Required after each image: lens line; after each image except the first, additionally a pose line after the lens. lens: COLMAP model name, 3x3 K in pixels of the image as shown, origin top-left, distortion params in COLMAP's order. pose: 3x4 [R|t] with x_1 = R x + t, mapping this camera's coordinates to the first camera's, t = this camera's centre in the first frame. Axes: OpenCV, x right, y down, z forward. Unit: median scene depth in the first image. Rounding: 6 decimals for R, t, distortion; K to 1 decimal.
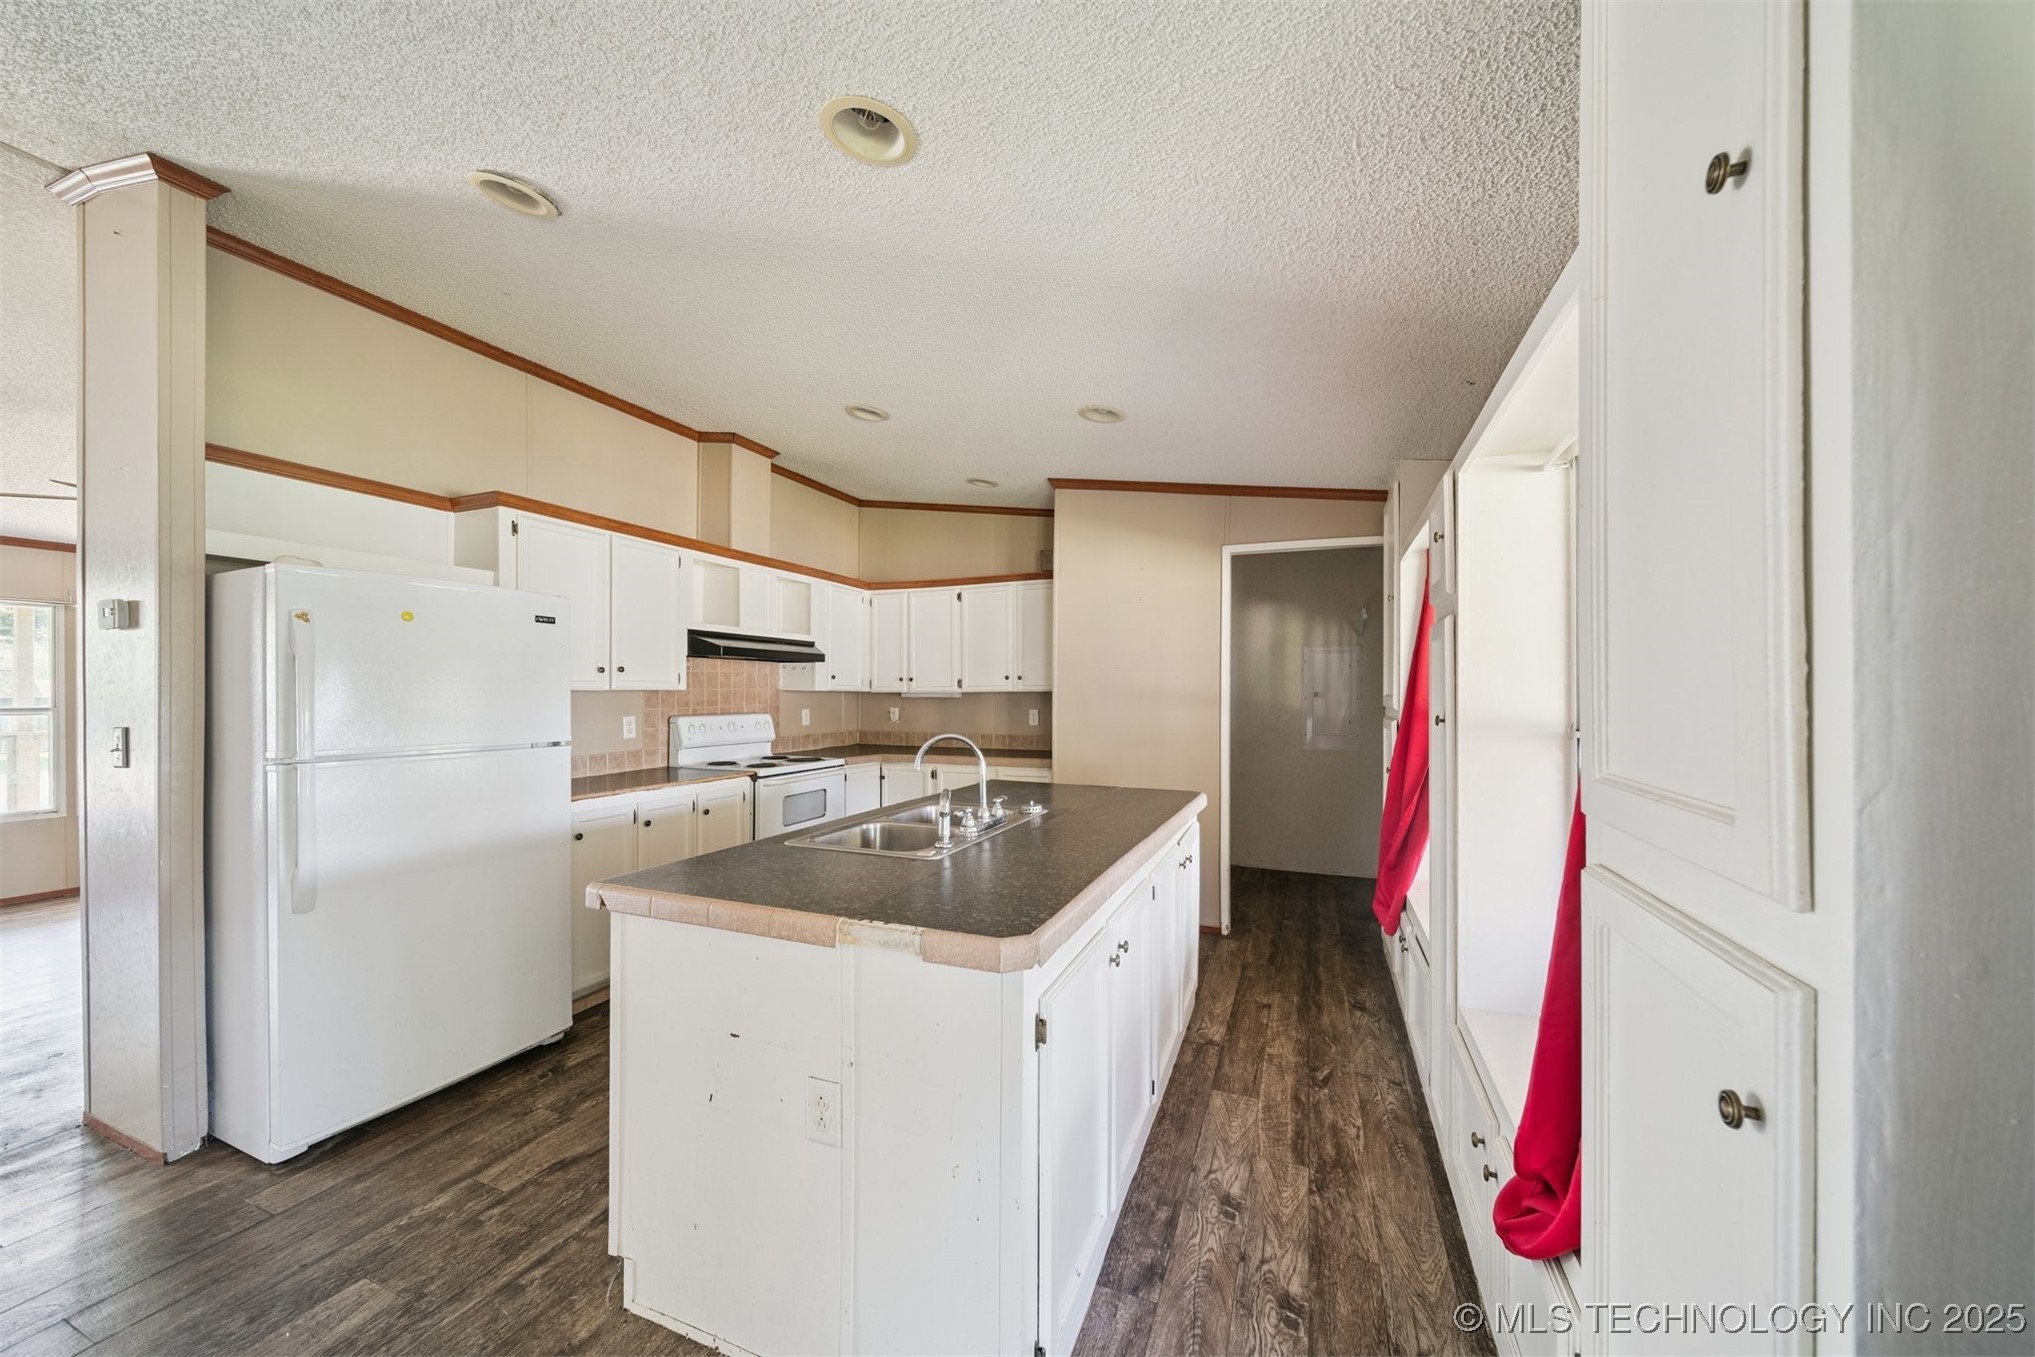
lens RADIAL K [[717.9, 0, 1016.7], [0, 717.9, 691.5], [0, 0, 1]] dist [-0.001172, -0.000367]
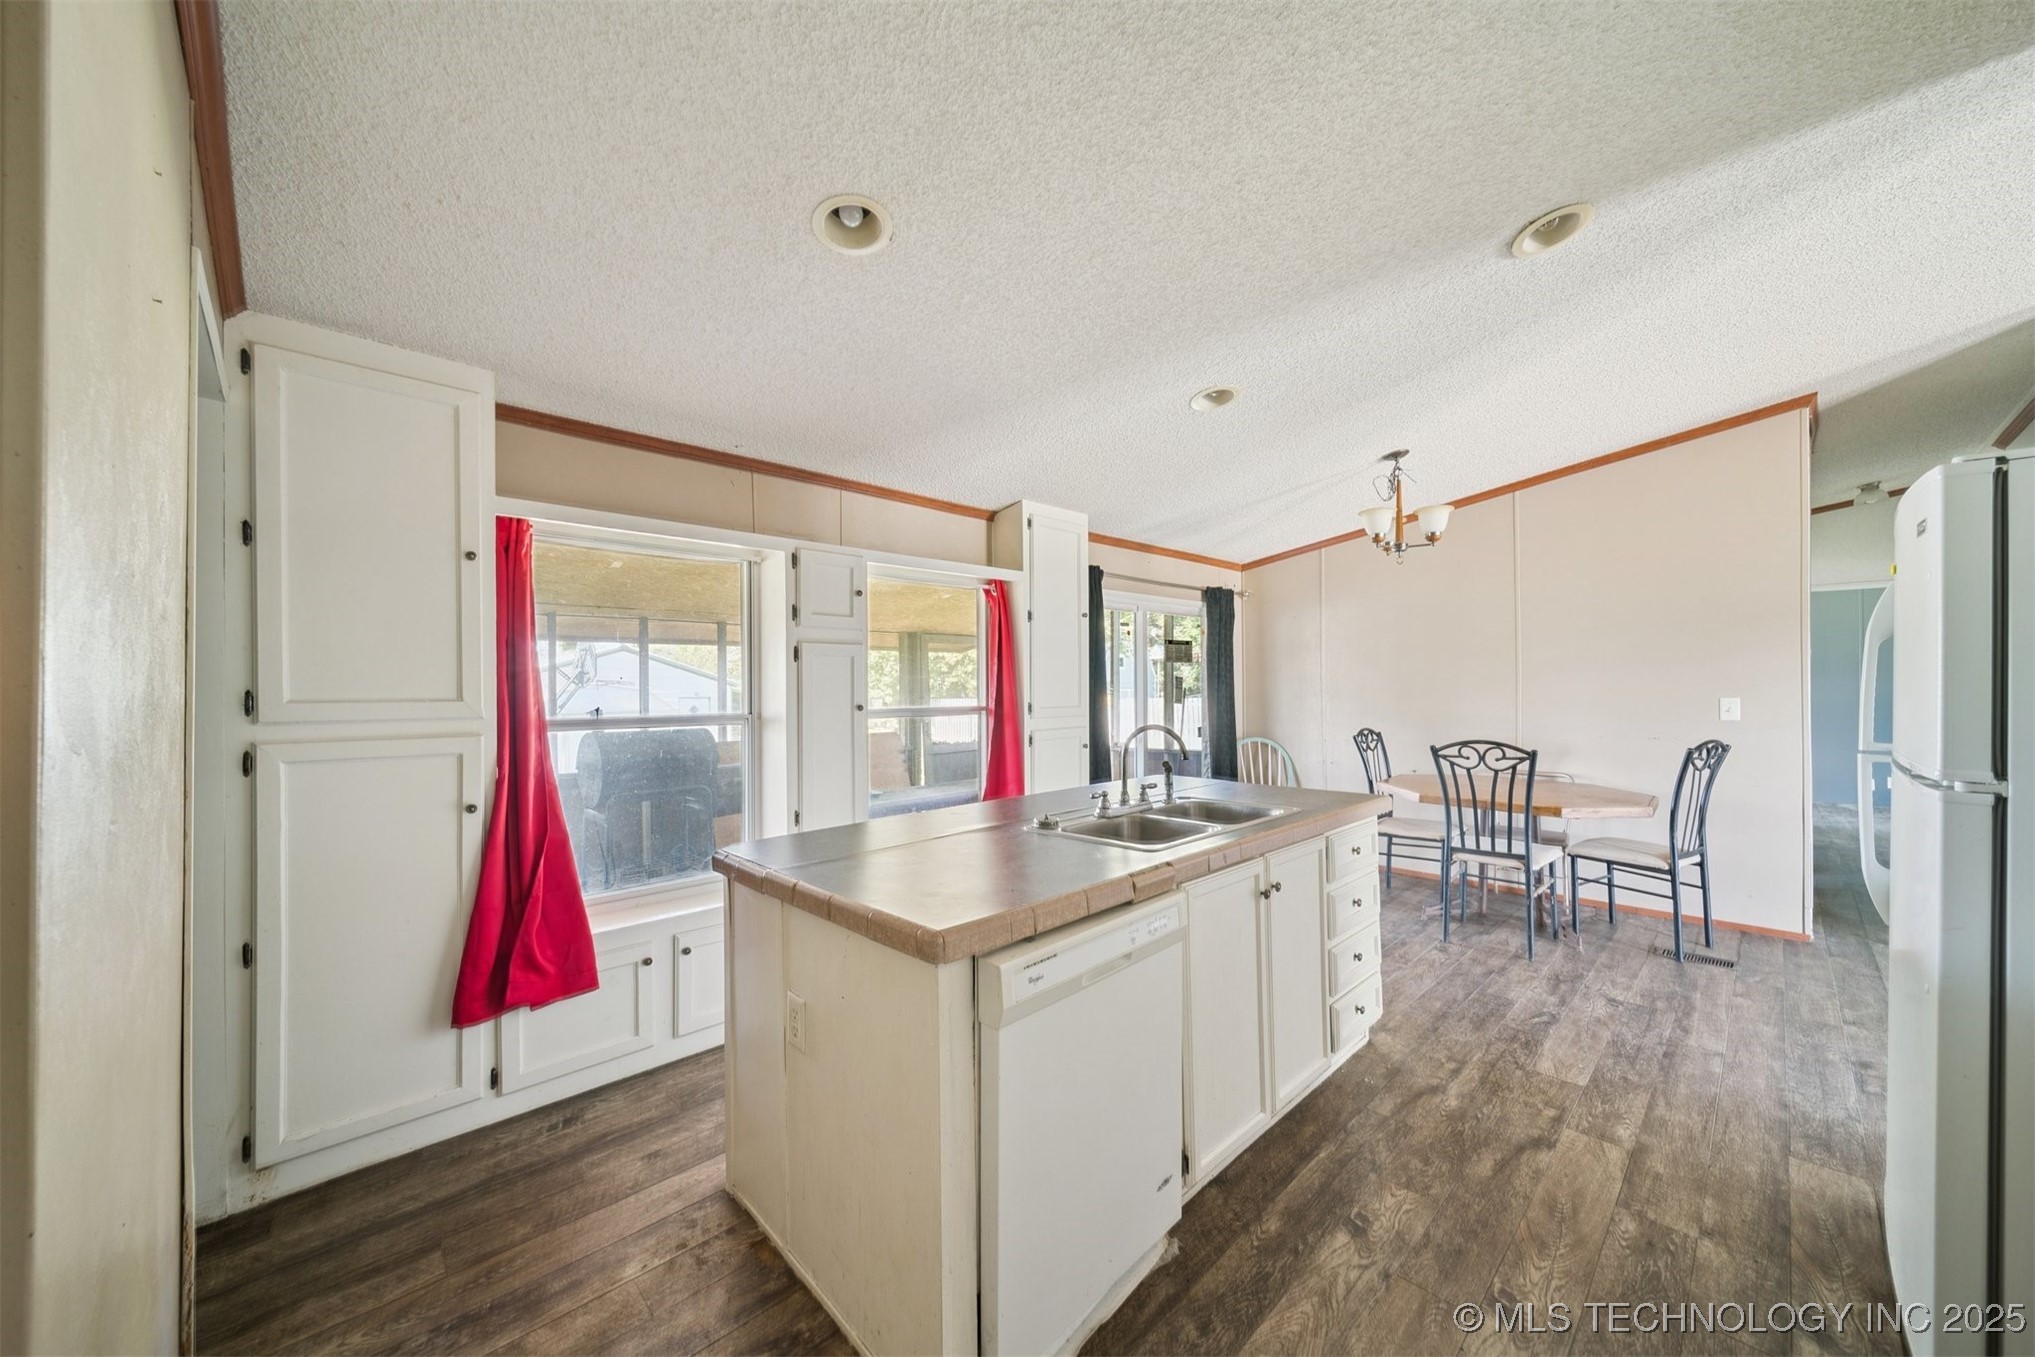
lens RADIAL K [[717.9, 0, 1025.0], [0, 717.9, 687.7], [0, 0, 1]] dist [-0.001172, -0.000367]
pose [[-0.917203, 0.013961, 0.398175, -0.370097], [0.012610, 0.999902, -0.006011, 0.009367], [-0.398220, -0.000493, -0.917290, 2.205163]]
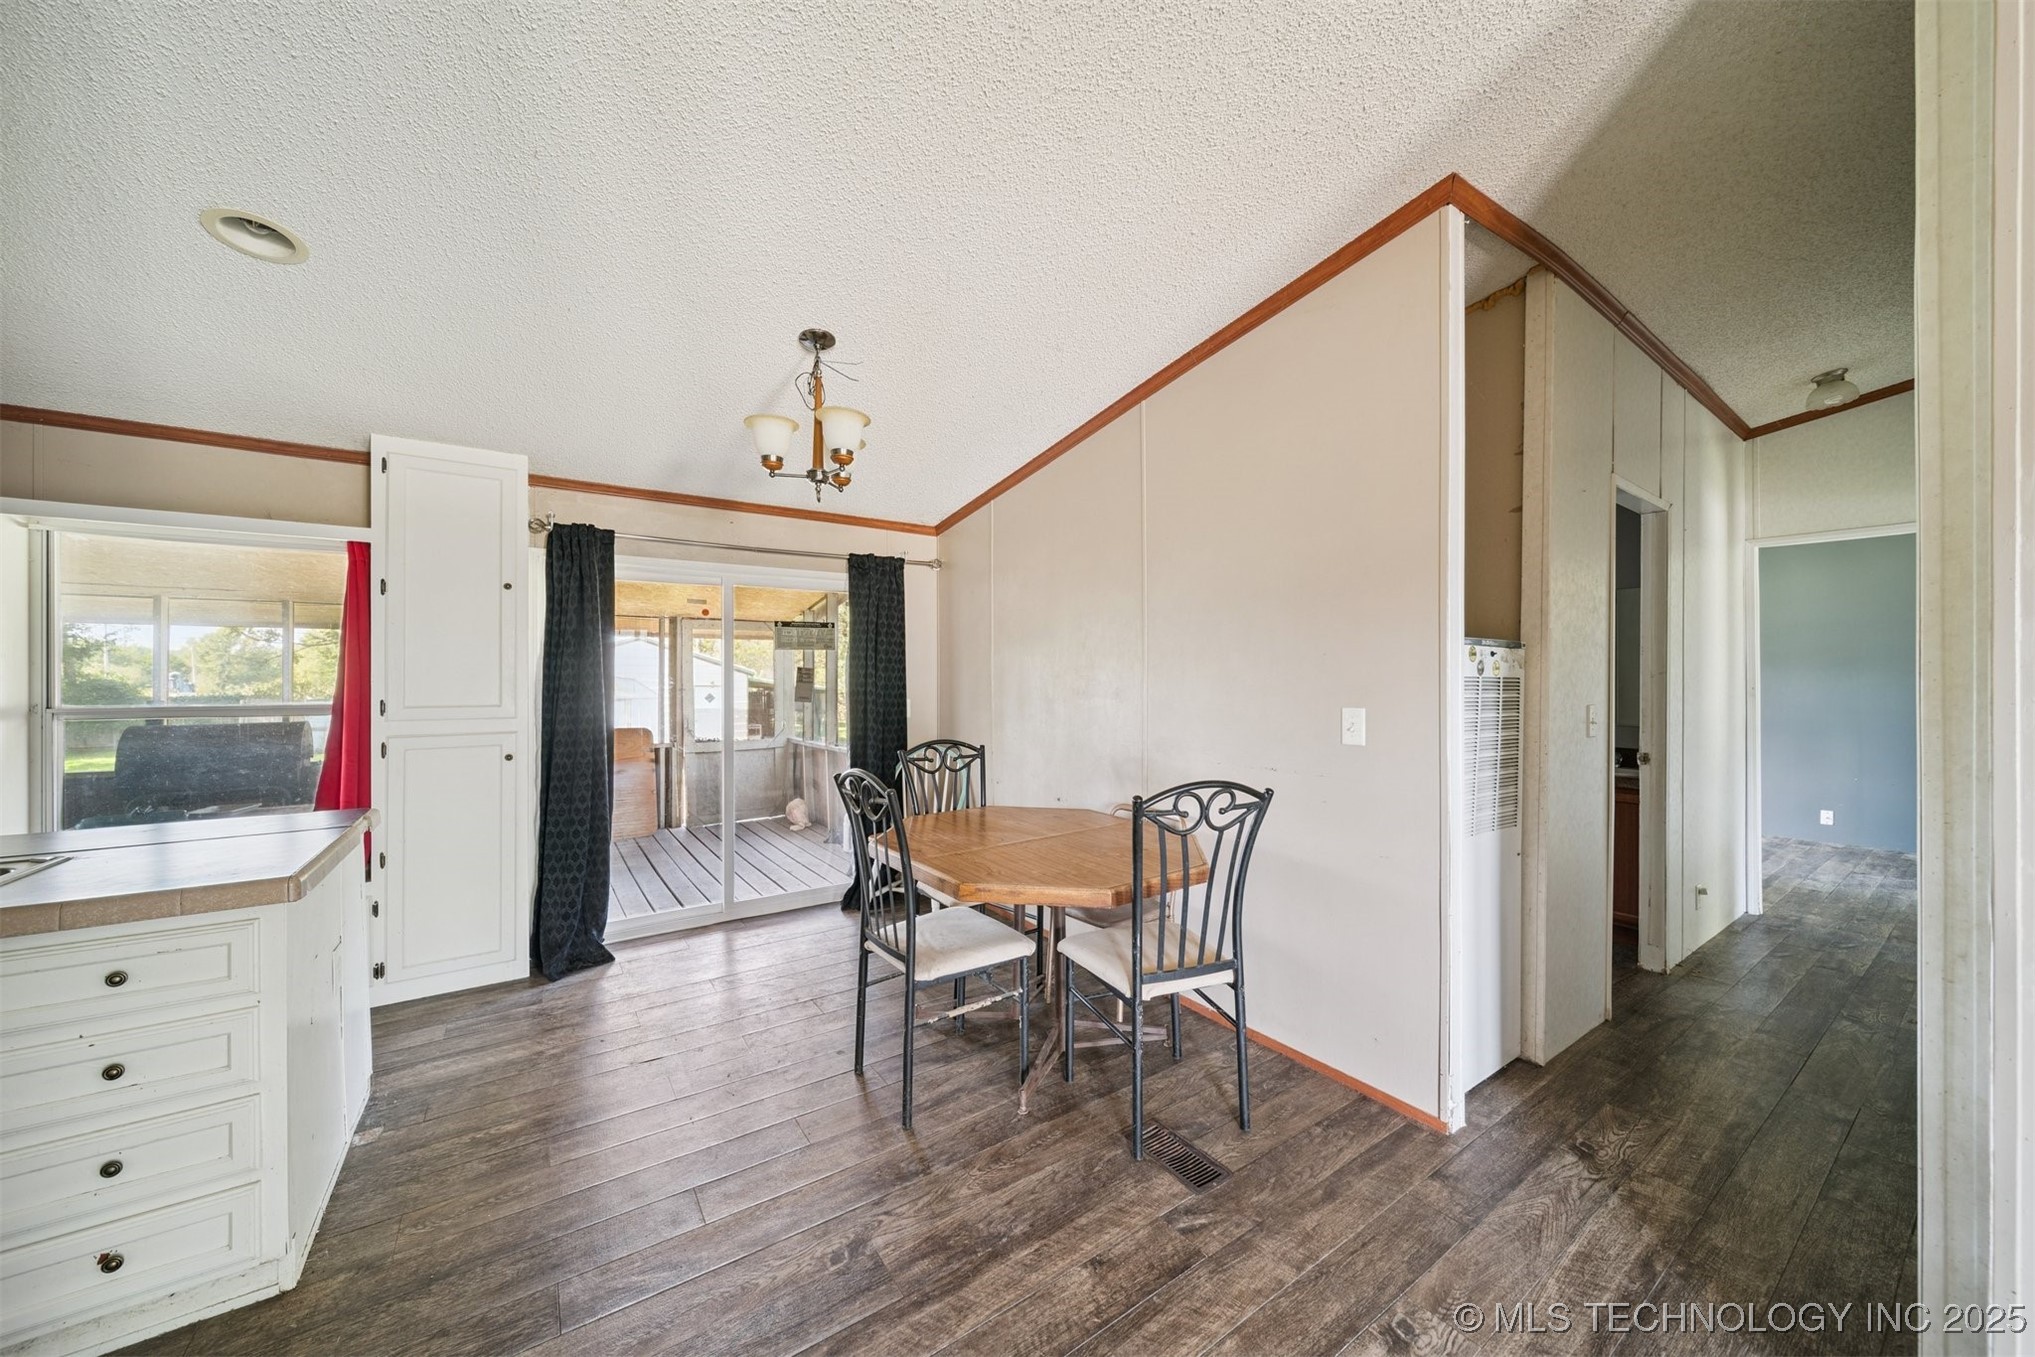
lens RADIAL K [[717.9, 0, 1016.7], [0, 717.9, 679.1], [0, 0, 1]] dist [-0.001172, -0.000367]
pose [[-0.842483, 0.005845, 0.538692, -1.479314], [0.004063, 0.999982, -0.004496, 0.004712], [-0.538708, -0.001599, -0.842491, 0.990921]]
